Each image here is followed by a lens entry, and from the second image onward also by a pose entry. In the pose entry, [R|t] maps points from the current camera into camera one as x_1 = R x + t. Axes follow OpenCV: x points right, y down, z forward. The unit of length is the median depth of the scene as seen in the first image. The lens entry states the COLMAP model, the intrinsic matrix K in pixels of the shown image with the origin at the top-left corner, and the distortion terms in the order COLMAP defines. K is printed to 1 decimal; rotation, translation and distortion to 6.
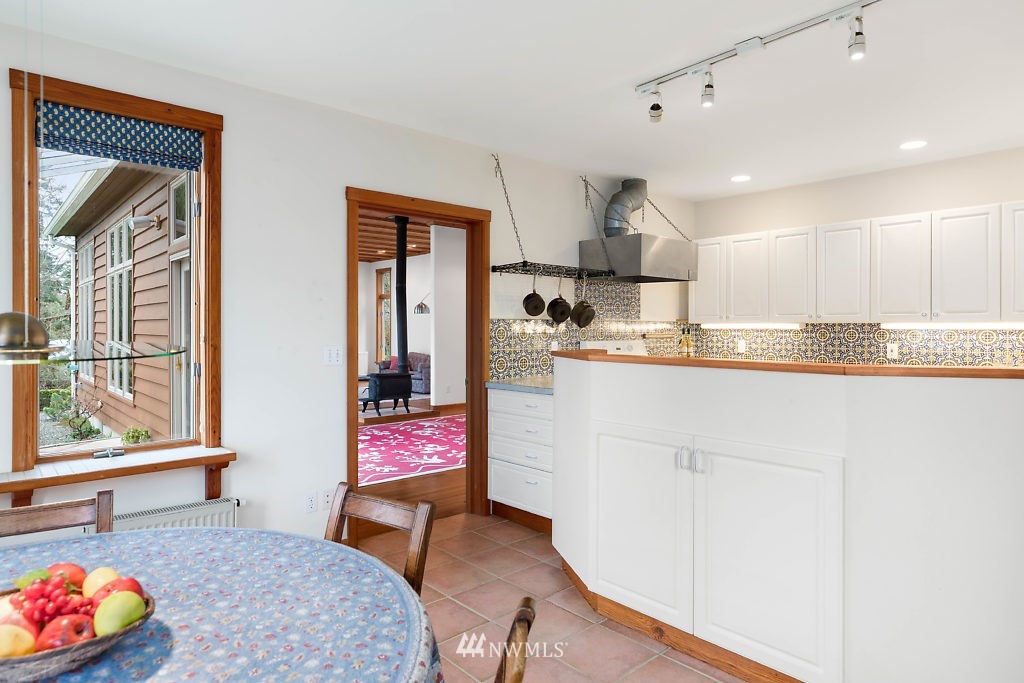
lens RADIAL K [[601.3, 0, 512.0], [0, 601.3, 341.5], [0, 0, 1]] dist [-0.000379, -0.000077]
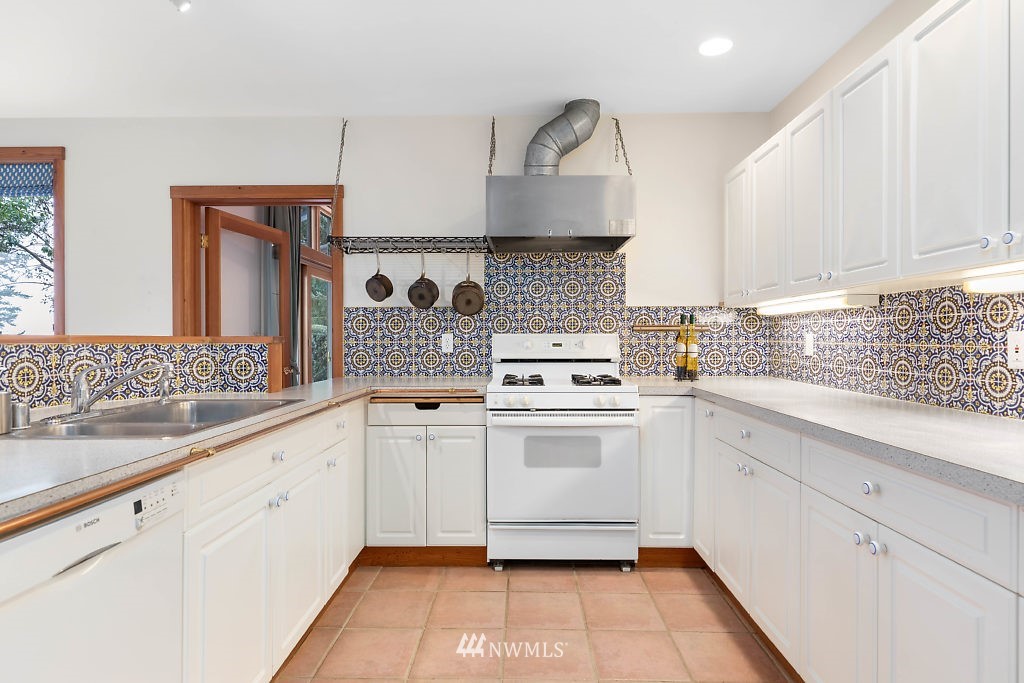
lens RADIAL K [[572.3, 0, 512.0], [0, 572.3, 341.5], [0, 0, 1]] dist [0.000013, -0.000073]
pose [[0.733348, -0.001776, -0.679852, 0.640394], [-0.012121, 0.999803, -0.015686, 0.020239], [0.679746, 0.019744, 0.733182, 0.497351]]
